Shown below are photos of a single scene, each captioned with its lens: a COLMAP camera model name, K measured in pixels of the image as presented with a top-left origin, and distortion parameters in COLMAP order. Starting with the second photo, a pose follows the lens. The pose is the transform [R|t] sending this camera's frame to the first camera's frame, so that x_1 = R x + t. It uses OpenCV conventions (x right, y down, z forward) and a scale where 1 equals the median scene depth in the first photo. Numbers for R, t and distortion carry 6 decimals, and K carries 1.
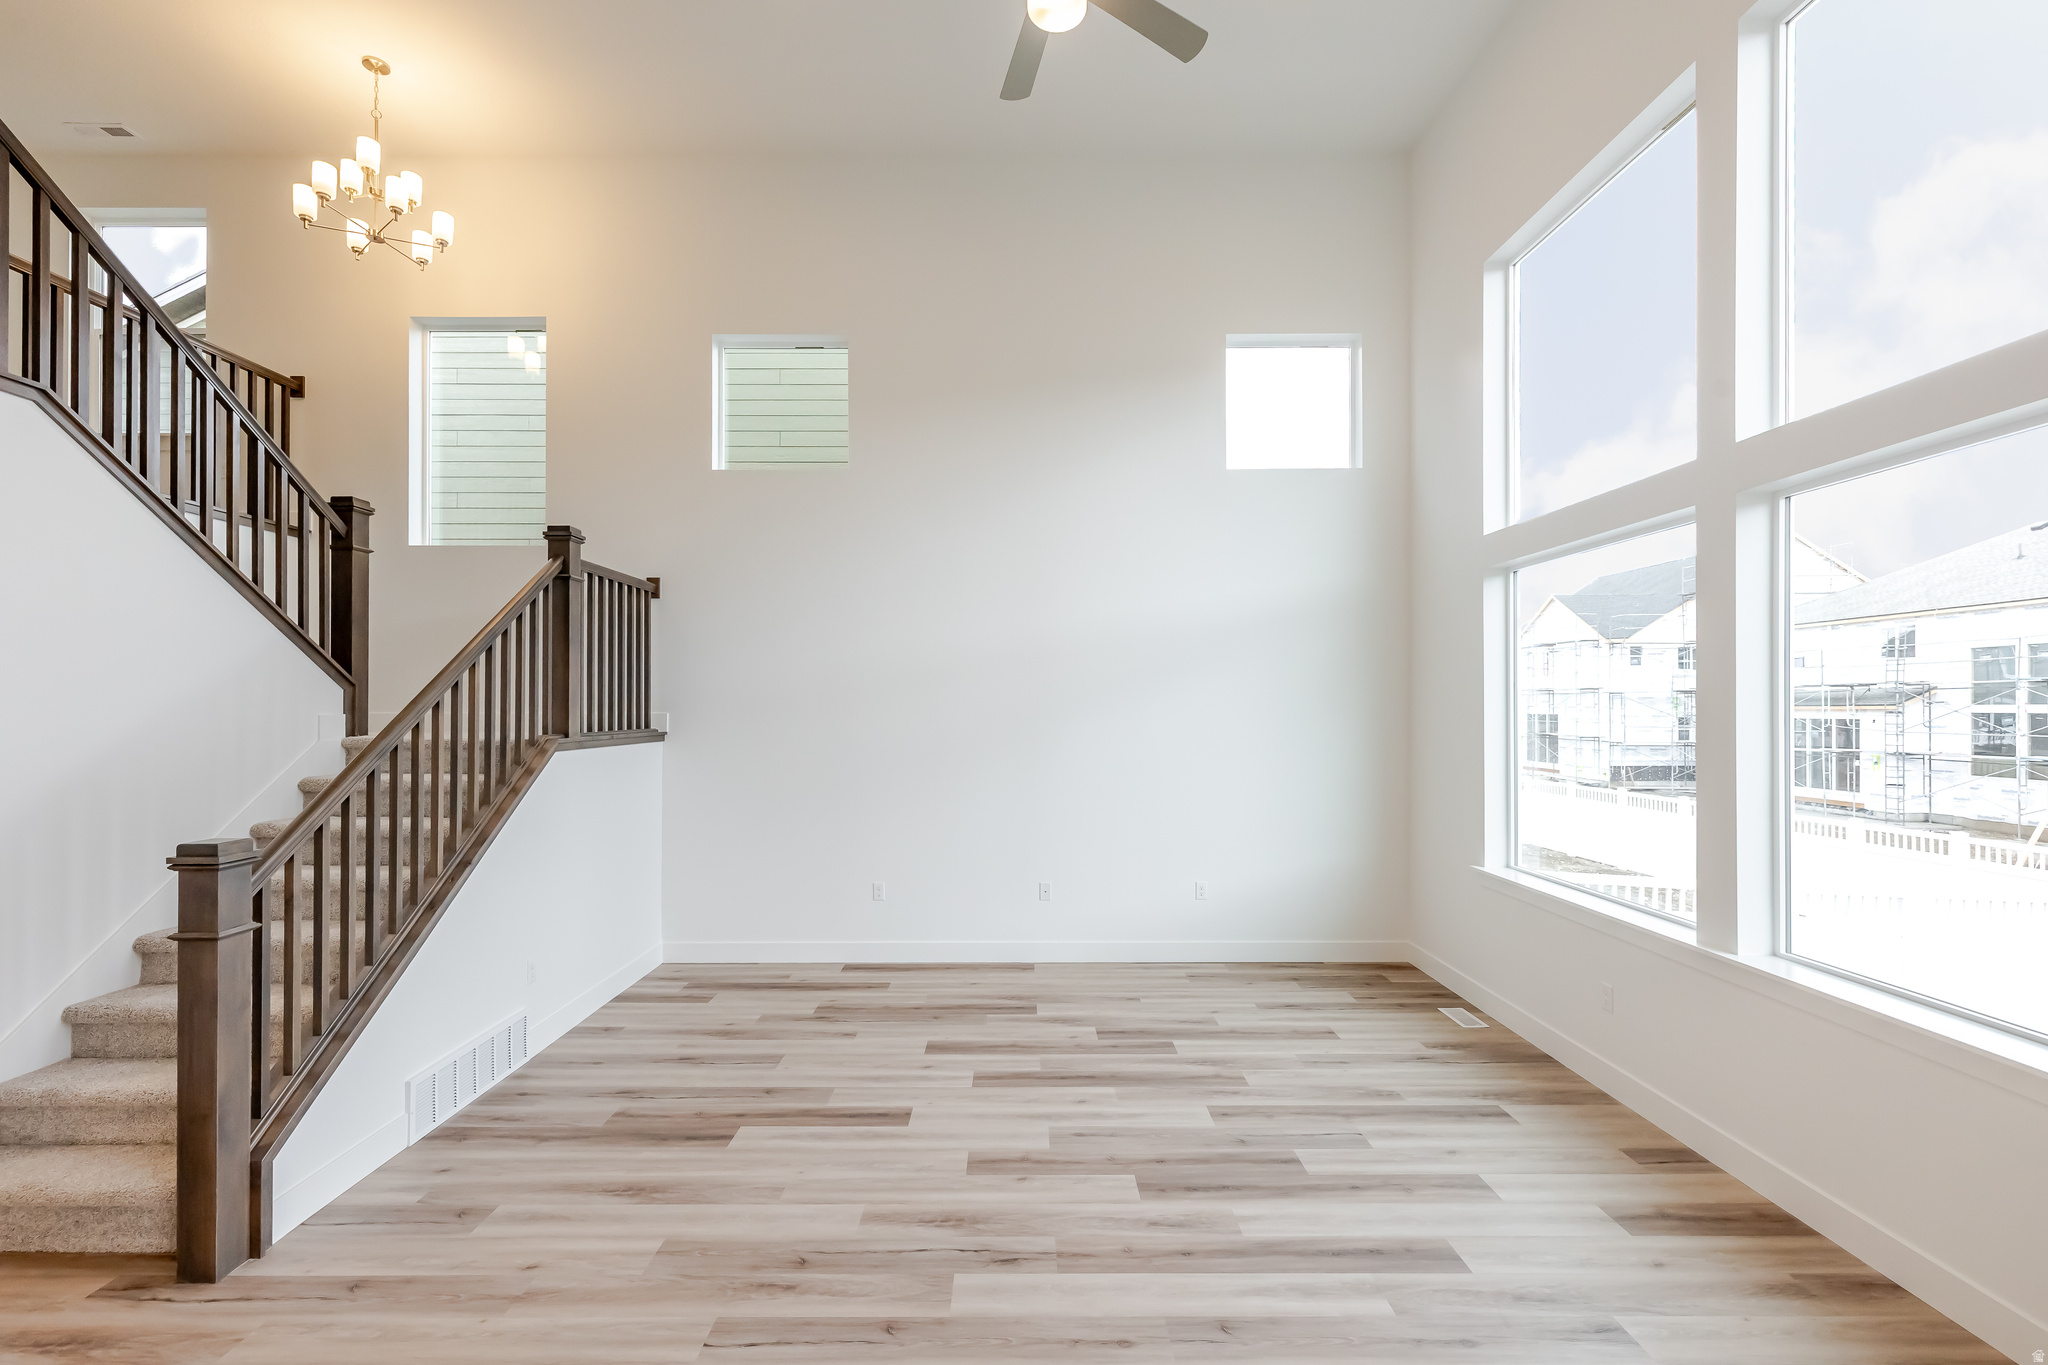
lens RADIAL K [[887.8, 0, 1009.2], [0, 887.8, 698.2], [0, 0, 1]] dist [0.008241, -0.001272]
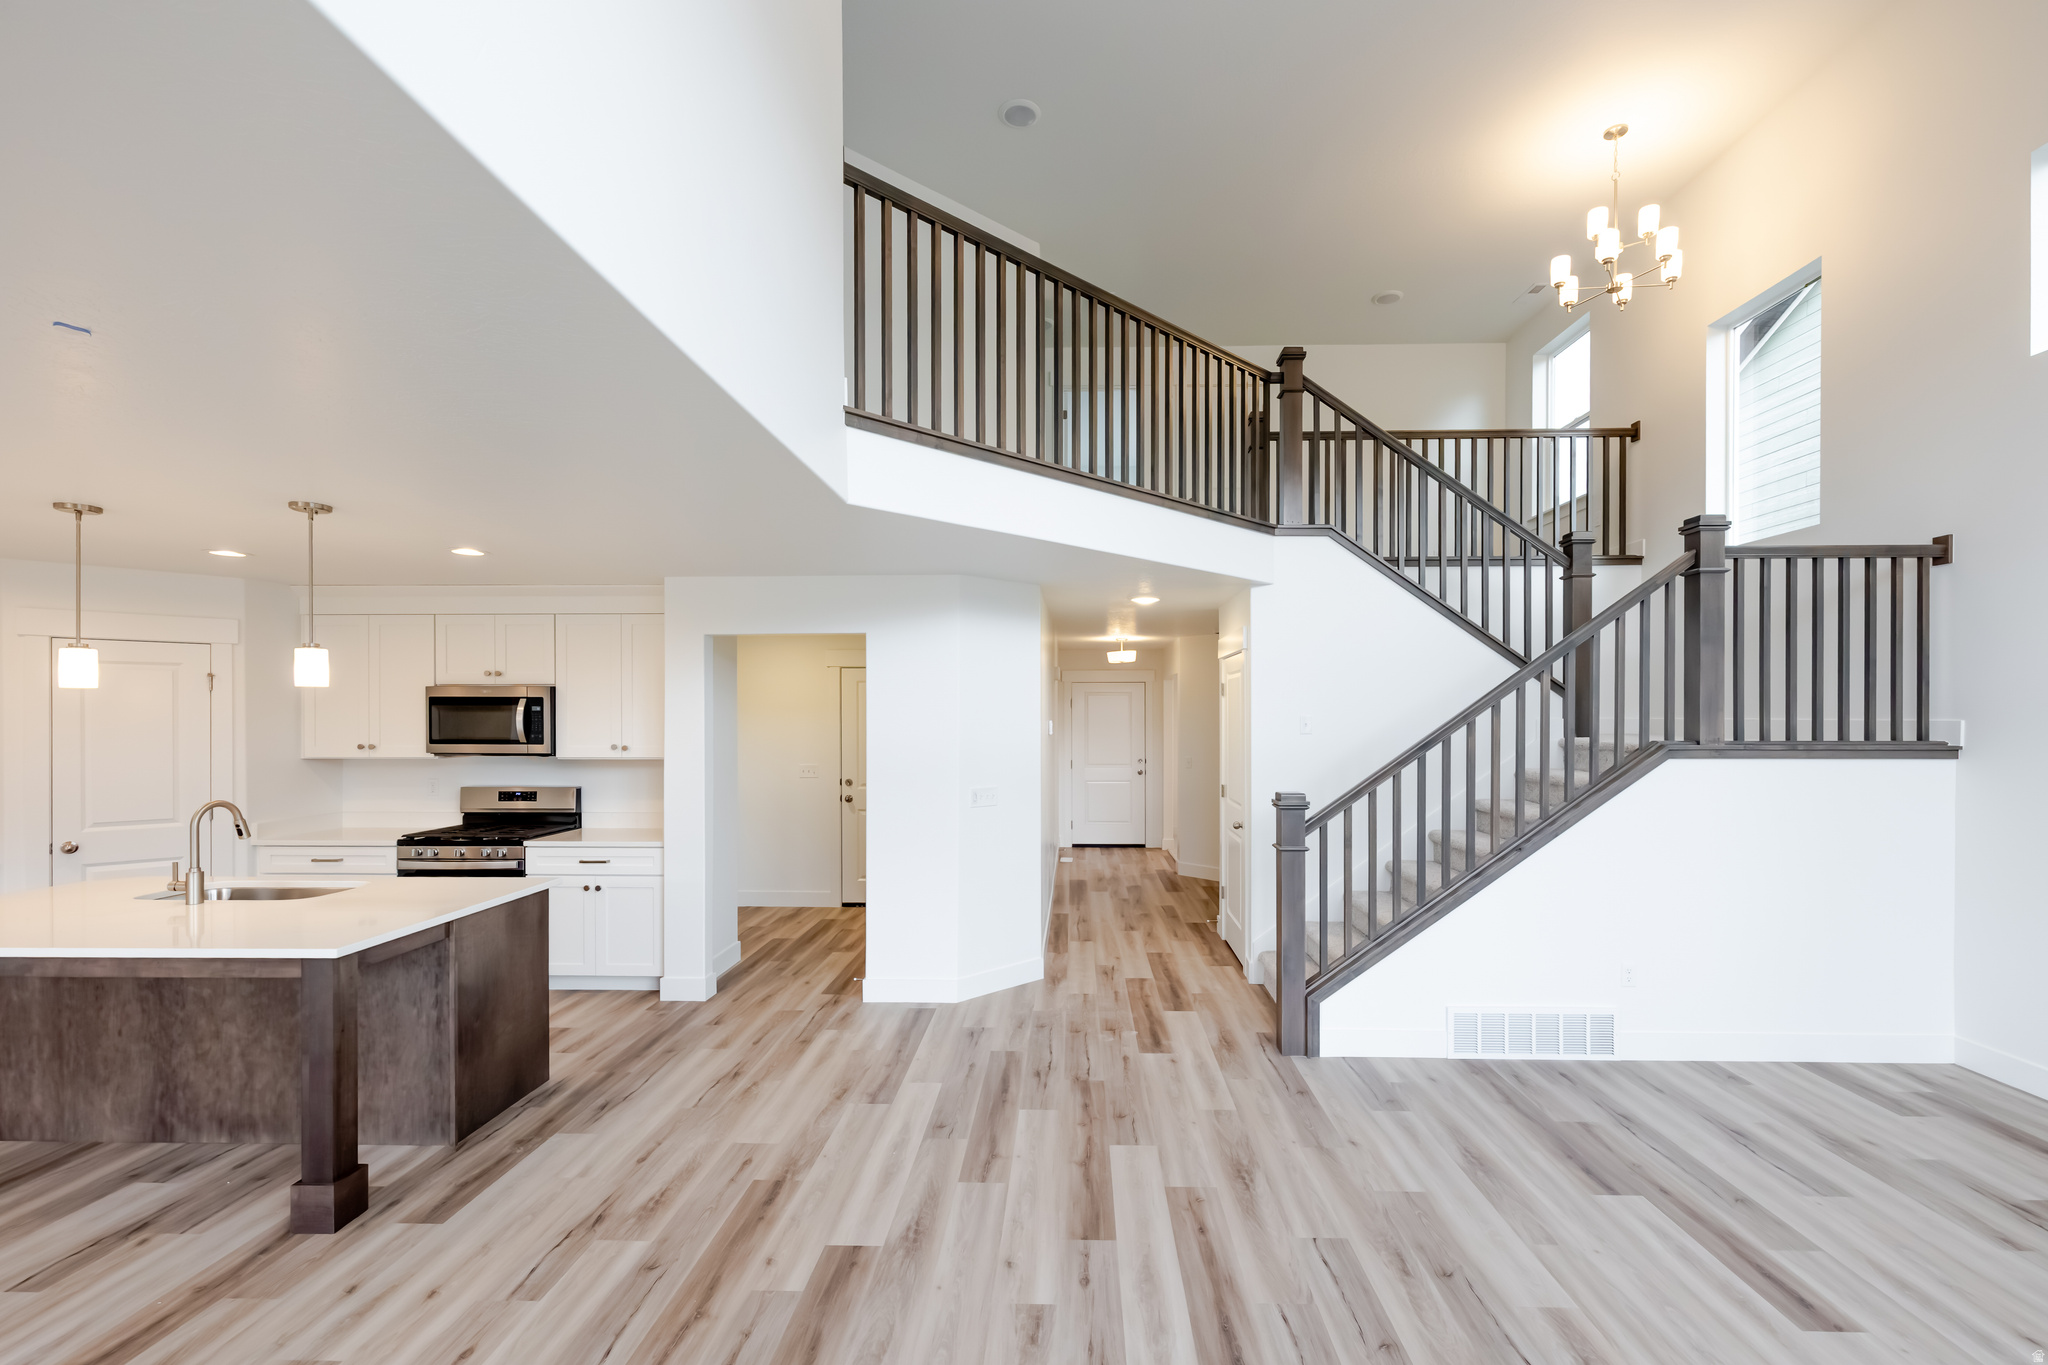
lens RADIAL K [[887.8, 0, 1055.9], [0, 887.8, 724.0], [0, 0, 1]] dist [0.008241, -0.001272]
pose [[-0.023249, 0.004956, -0.999717, 0.521239], [0.007400, 0.999961, 0.004785, 0.015281], [0.999702, -0.007287, -0.023284, 0.415750]]
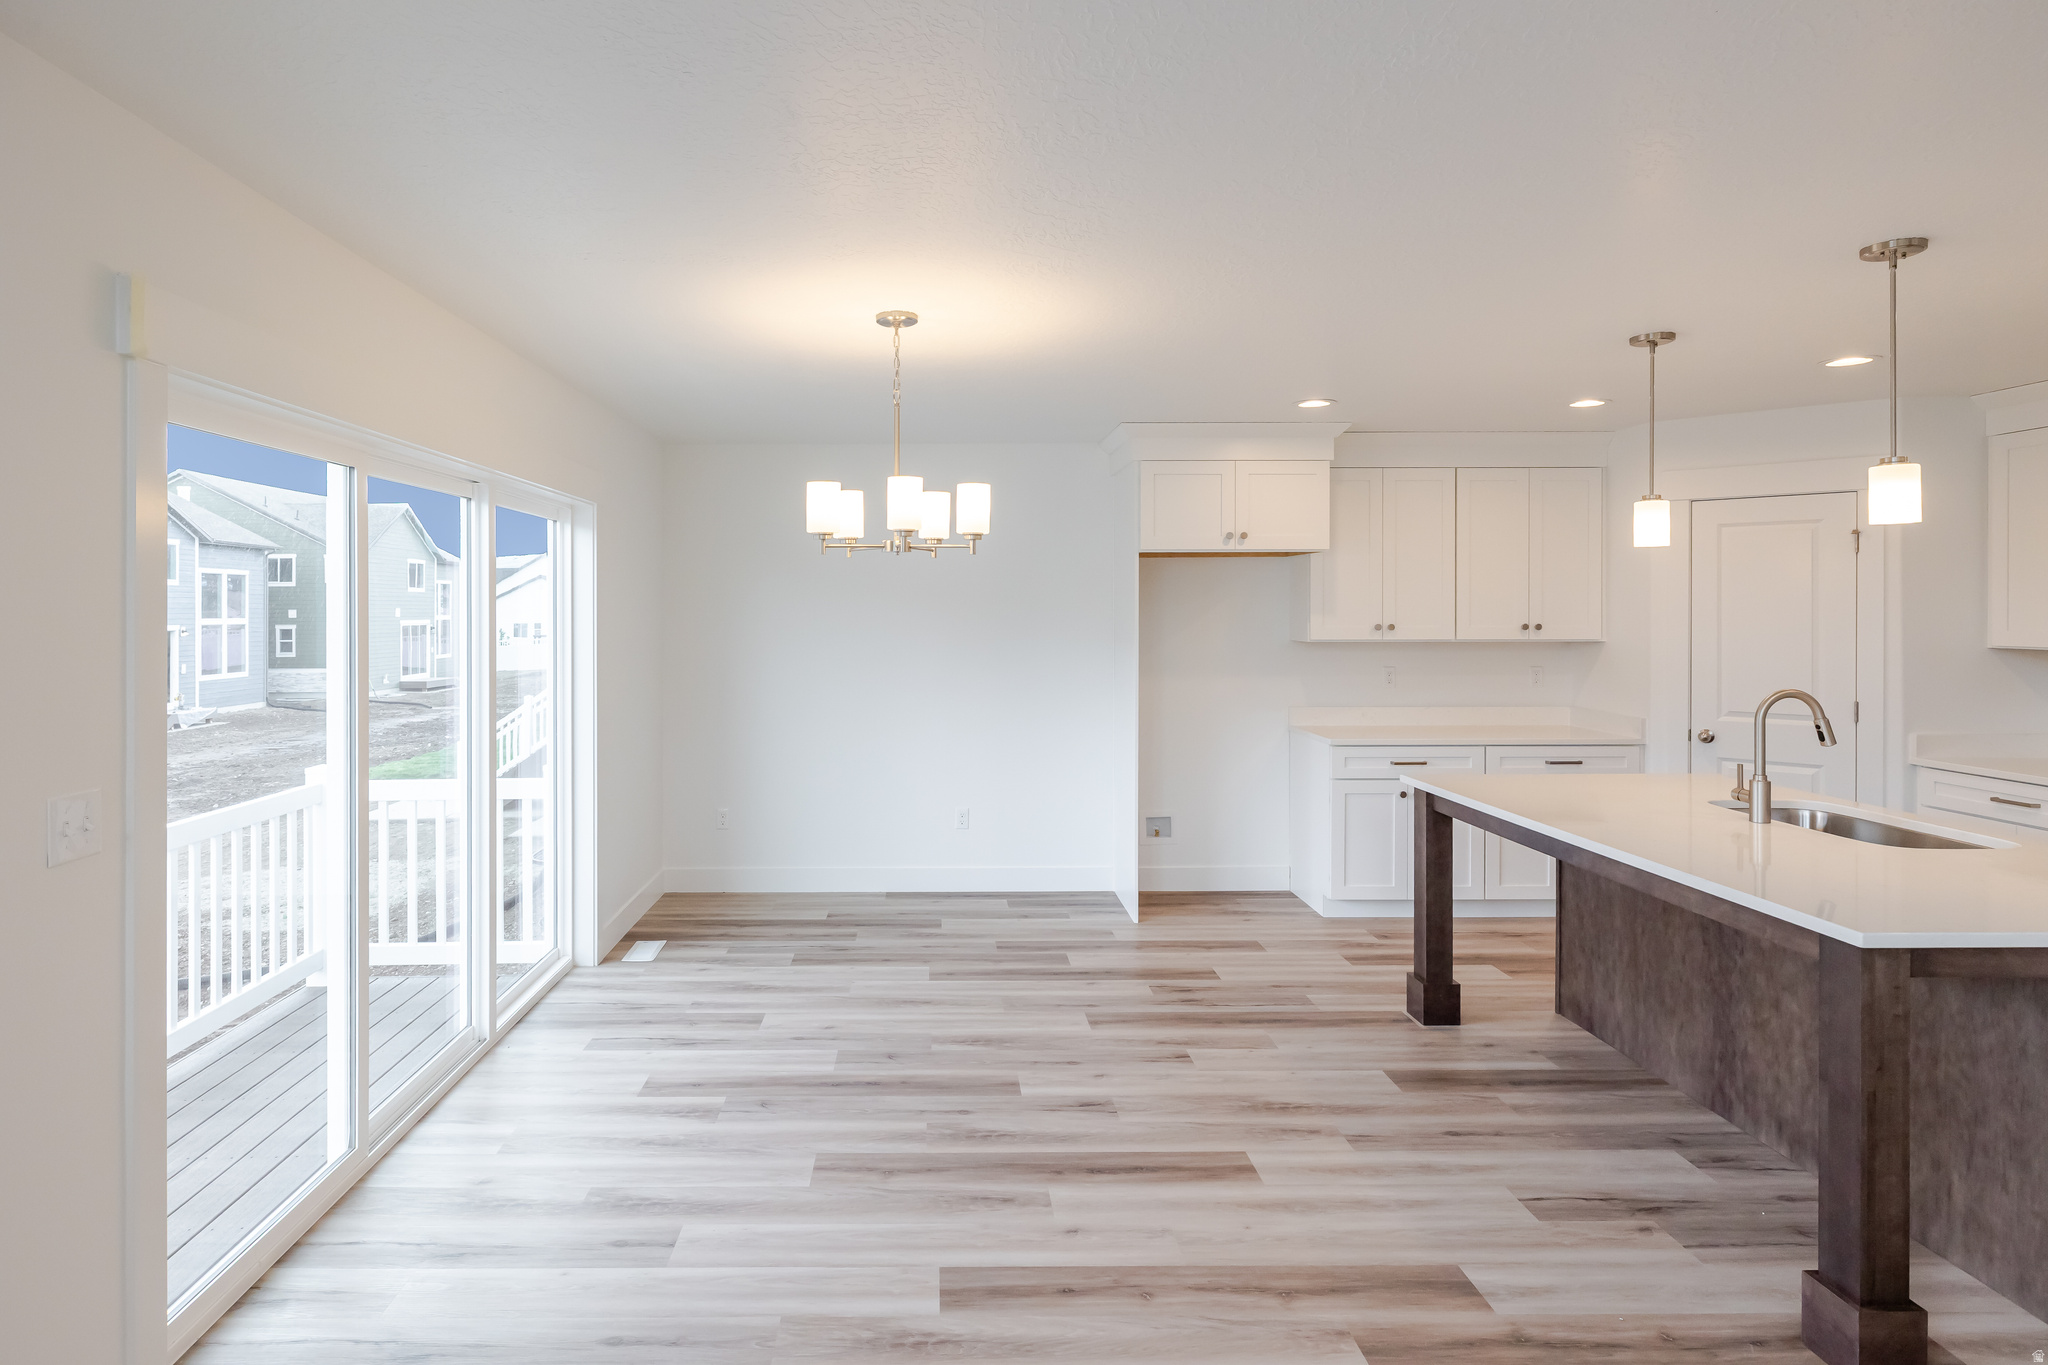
lens RADIAL K [[1082.9, 0, 909.8], [0, 1082.9, 614.1], [0, 0, 1]] dist [-0.009039, -0.000098]
pose [[-0.999948, -0.000828, 0.010142, 0.281665], [-0.000885, 0.999984, -0.005639, 0.040016], [-0.010137, -0.005647, -0.999933, 0.357405]]
